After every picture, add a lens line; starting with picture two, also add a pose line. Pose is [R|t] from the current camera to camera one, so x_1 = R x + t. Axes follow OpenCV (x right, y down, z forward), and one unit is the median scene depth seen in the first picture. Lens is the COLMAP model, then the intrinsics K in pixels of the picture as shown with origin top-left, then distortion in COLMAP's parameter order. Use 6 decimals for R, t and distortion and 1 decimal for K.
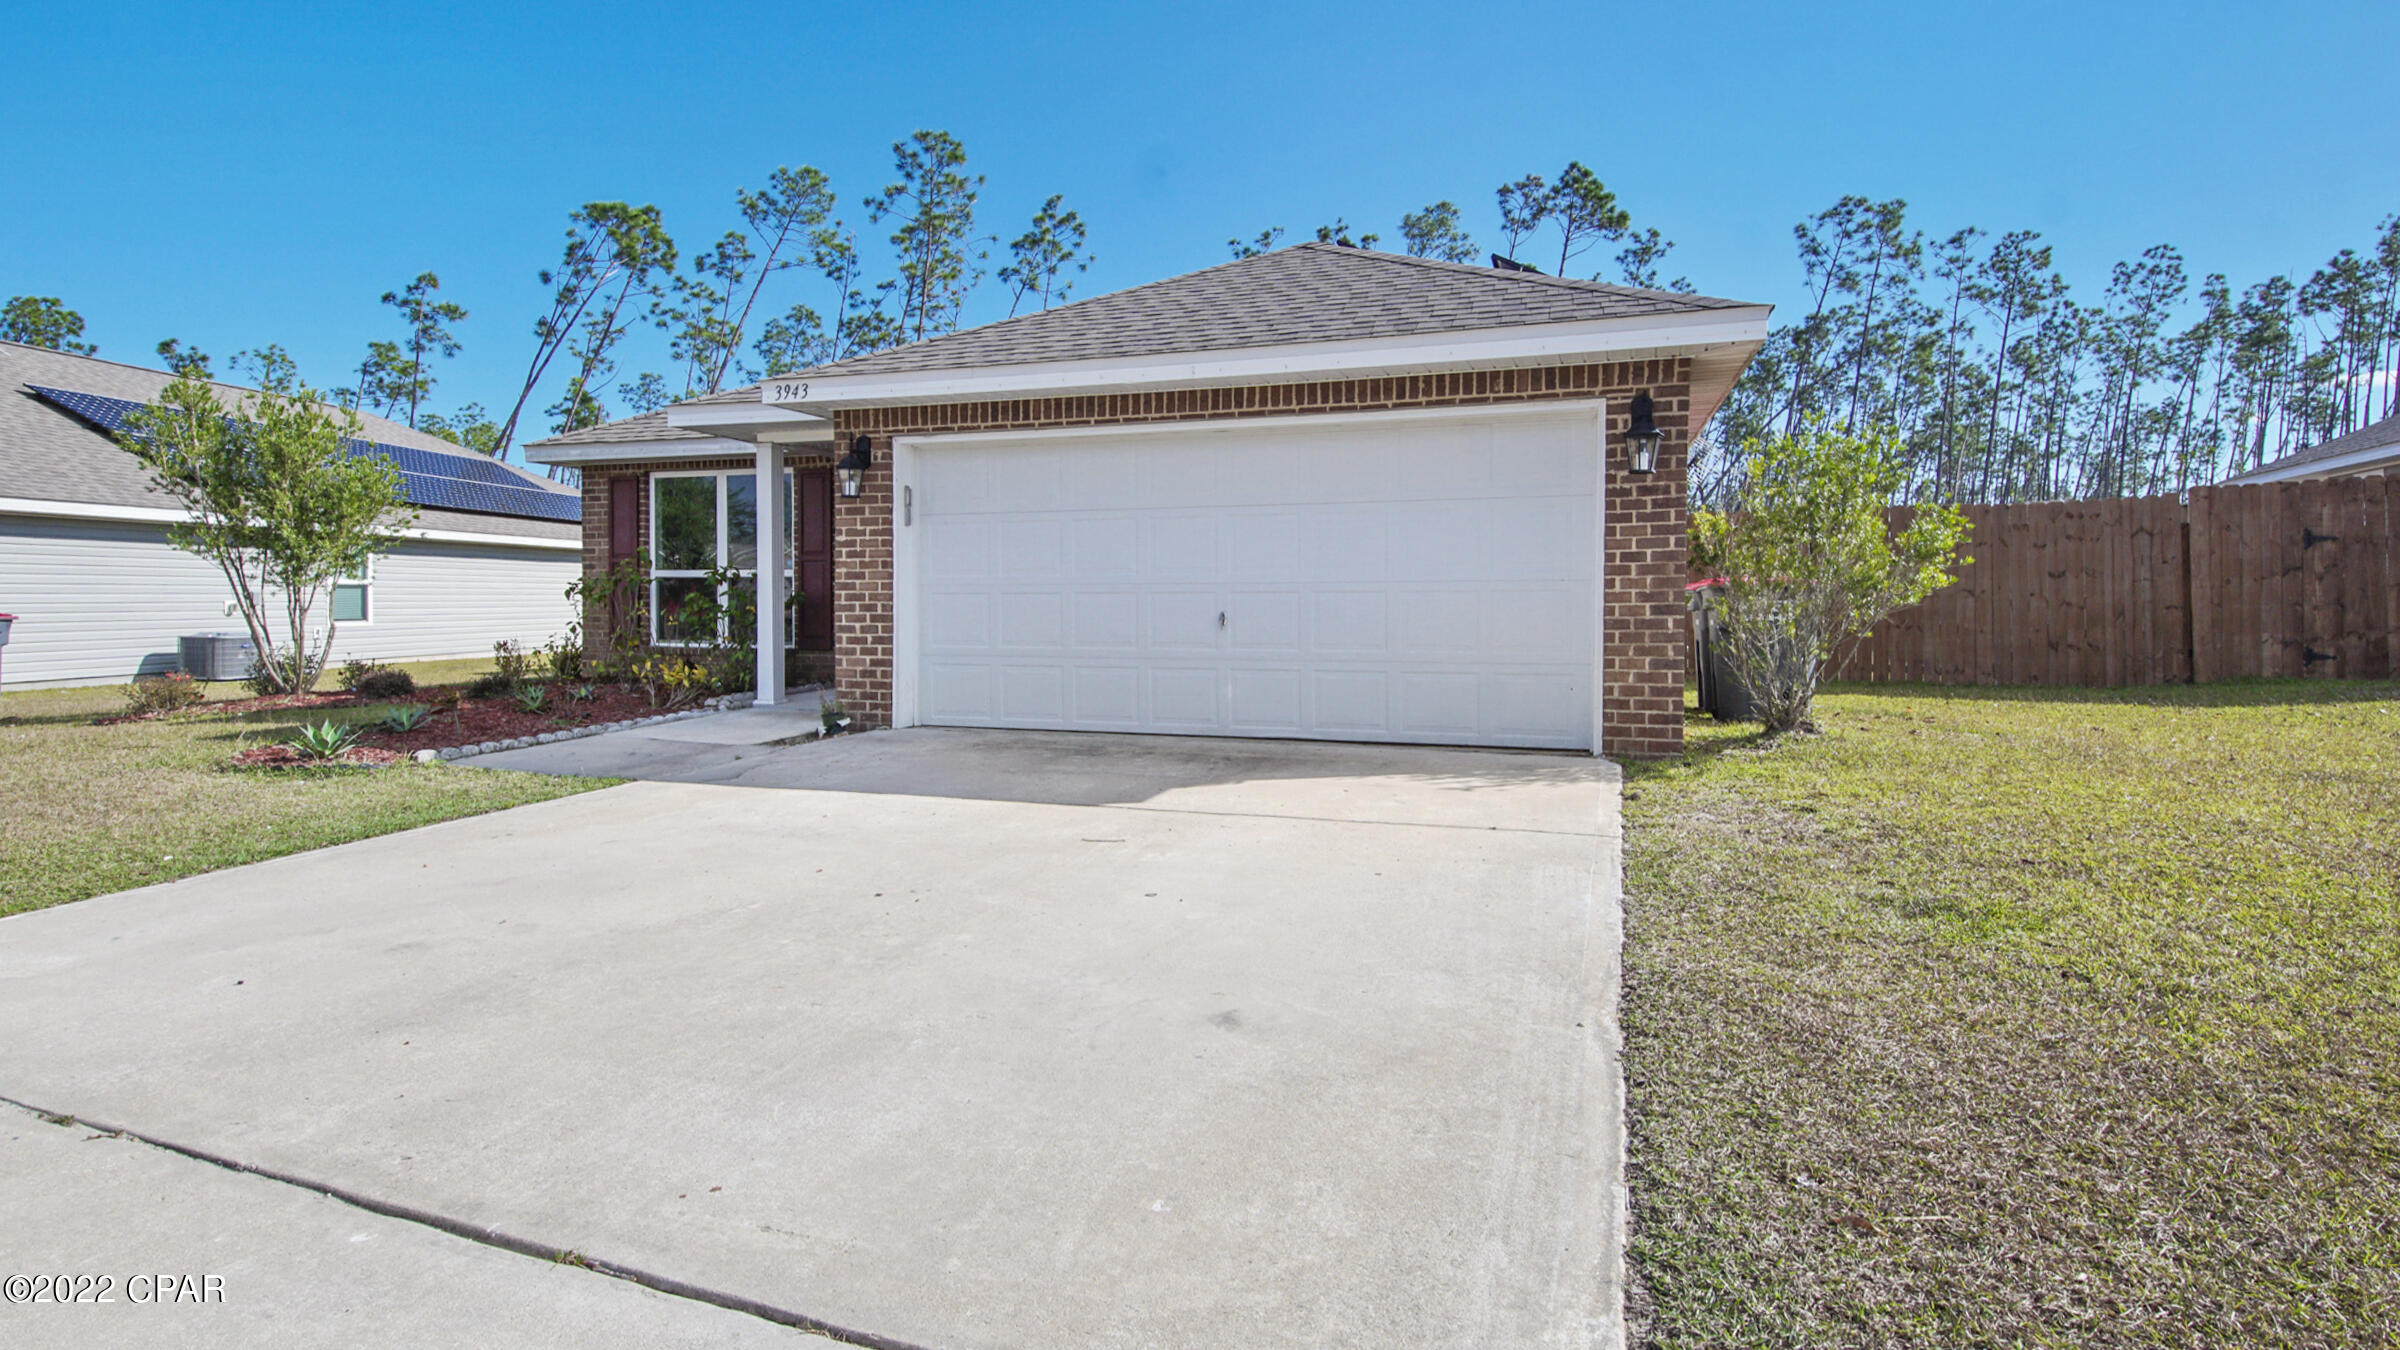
lens RADIAL K [[1219.1, 0, 1201.8], [0, 1219.1, 687.0], [0, 0, 1]] dist [0.045383, -0.034485]
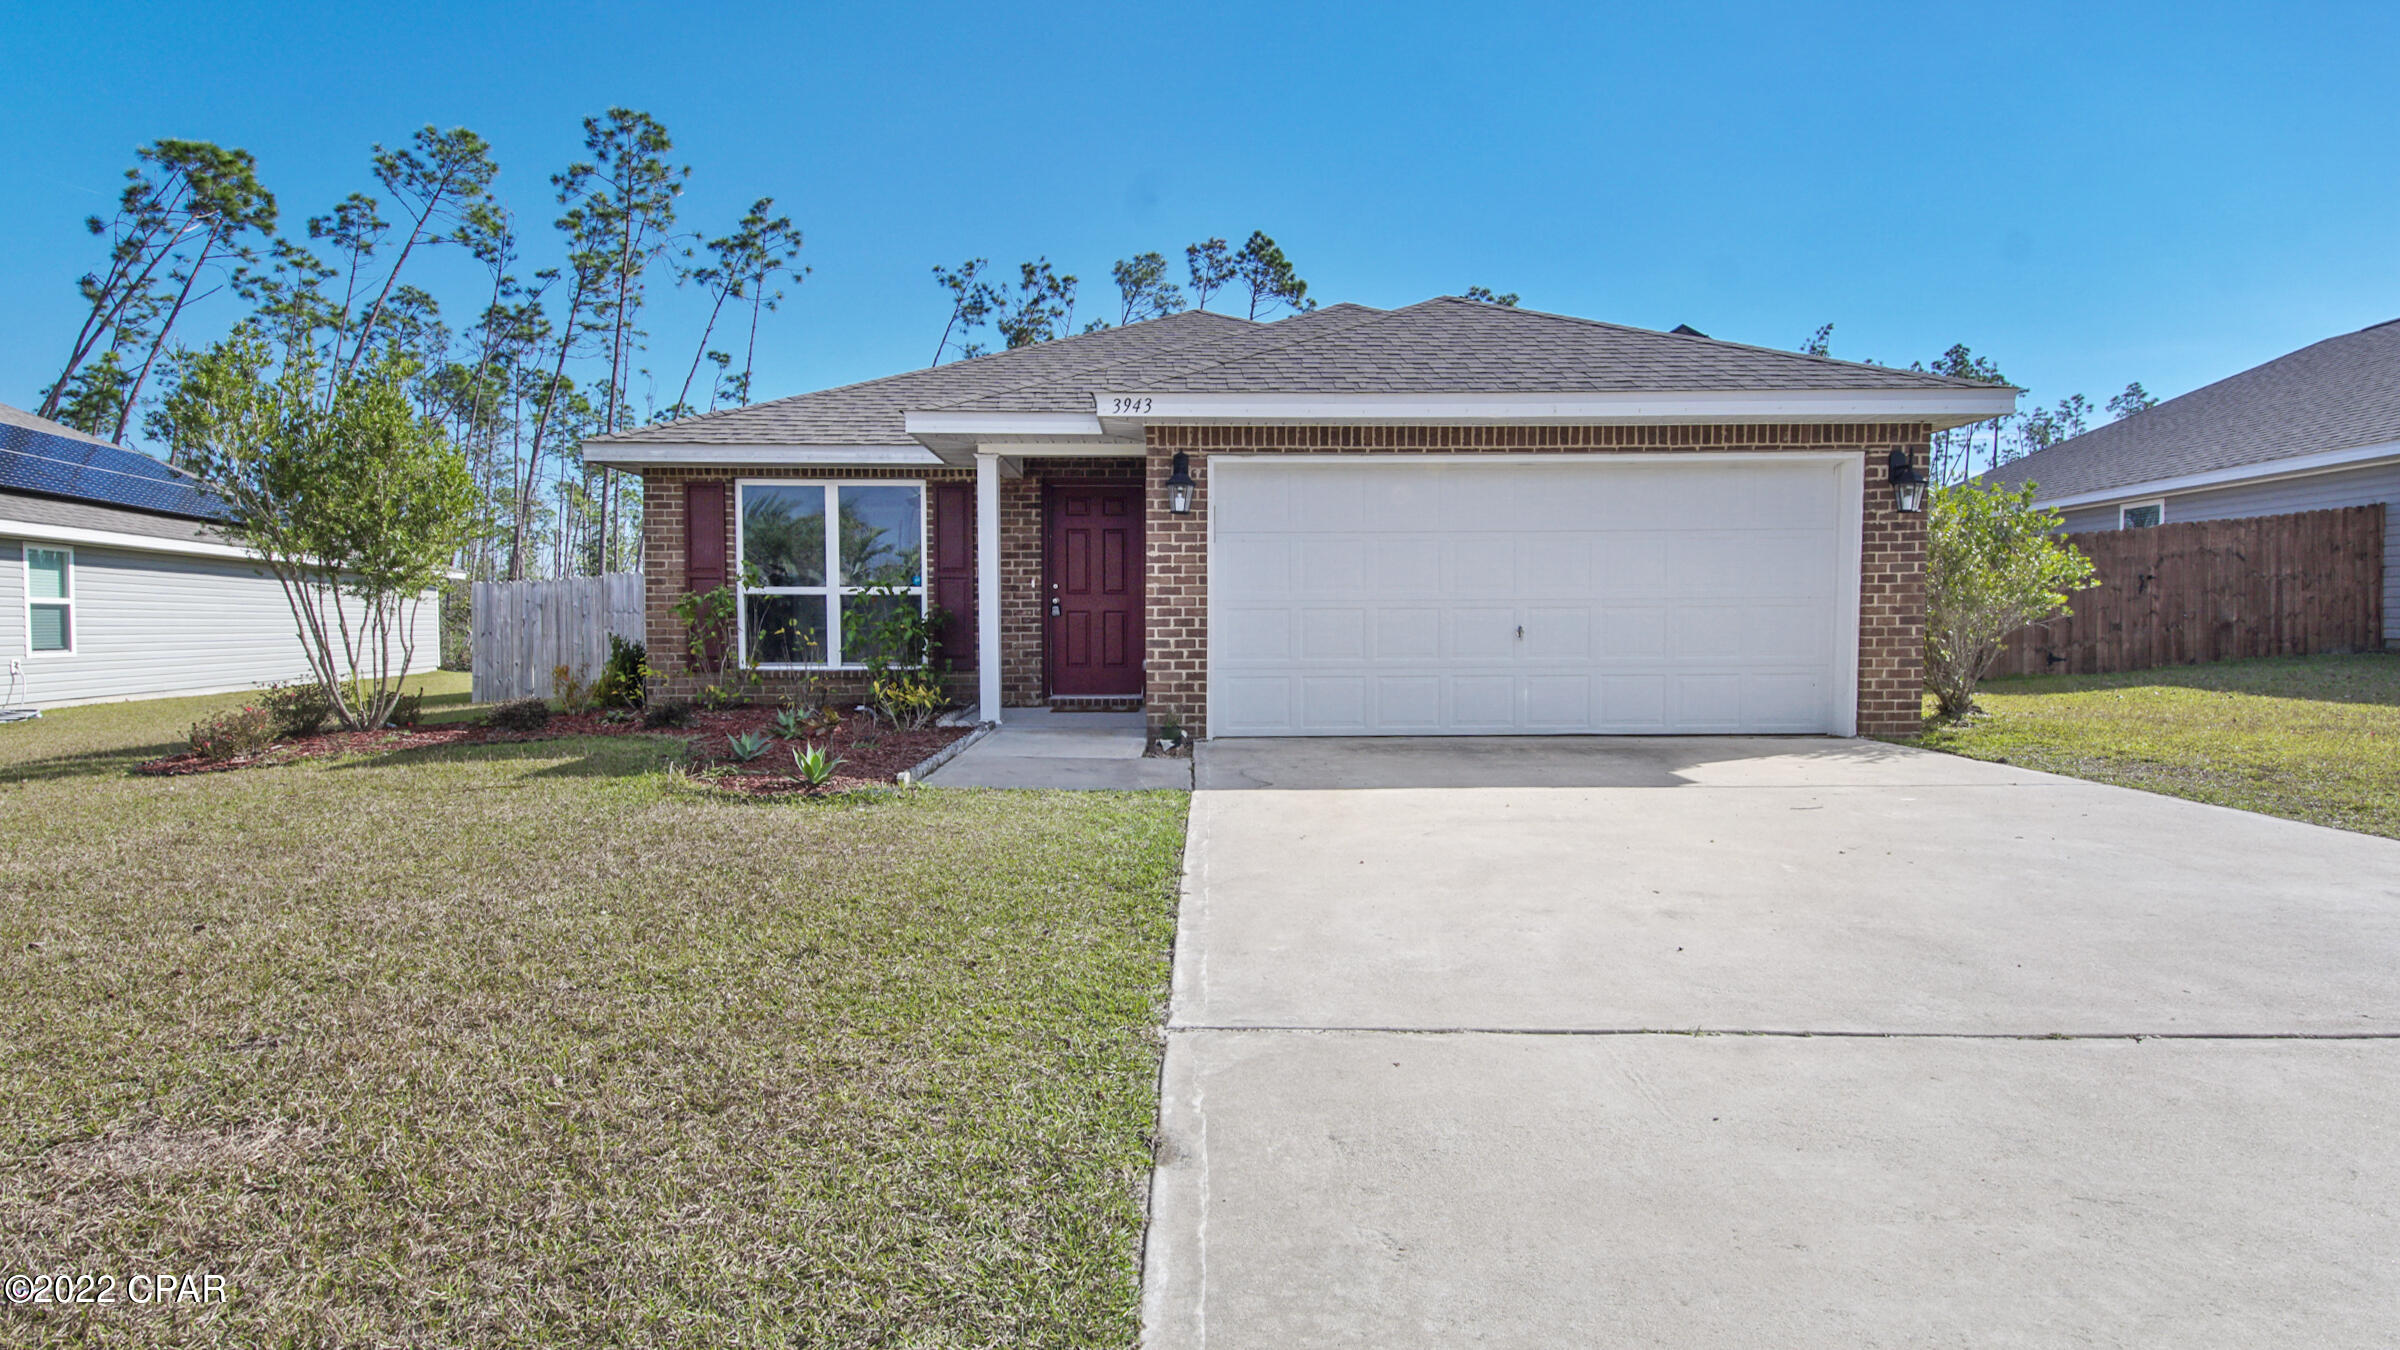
lens RADIAL K [[1173.2, 0, 1212.6], [0, 1173.2, 742.8], [0, 0, 1]] dist [0.050718, -0.035526]
pose [[0.936719, -0.034744, 0.348354, -0.430051], [0.026663, 0.999253, 0.027967, 0.006297], [-0.349065, -0.016909, 0.936946, 0.051055]]
